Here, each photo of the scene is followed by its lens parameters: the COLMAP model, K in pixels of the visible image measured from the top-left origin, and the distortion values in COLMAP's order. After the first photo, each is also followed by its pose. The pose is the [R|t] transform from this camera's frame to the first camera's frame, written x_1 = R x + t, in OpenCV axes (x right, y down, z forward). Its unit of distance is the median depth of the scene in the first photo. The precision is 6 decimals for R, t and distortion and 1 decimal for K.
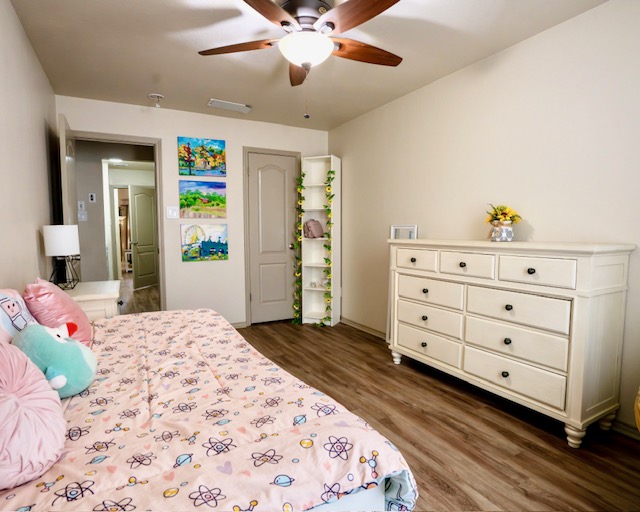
lens RADIAL K [[361.2, 0, 322.3], [0, 361.2, 258.9], [0, 0, 1]] dist [-0.030923, -0.000041]
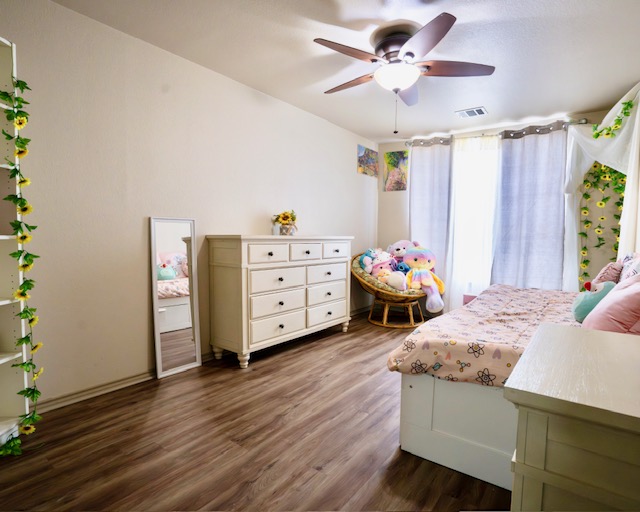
lens RADIAL K [[361.2, 0, 322.2], [0, 361.2, 255.5], [0, 0, 1]] dist [-0.030923, -0.000041]
pose [[-0.390754, -0.058617, 0.918627, -0.861914], [0.058211, 0.994399, 0.088214, -0.084938], [-0.918652, 0.087944, -0.385154, 1.381922]]
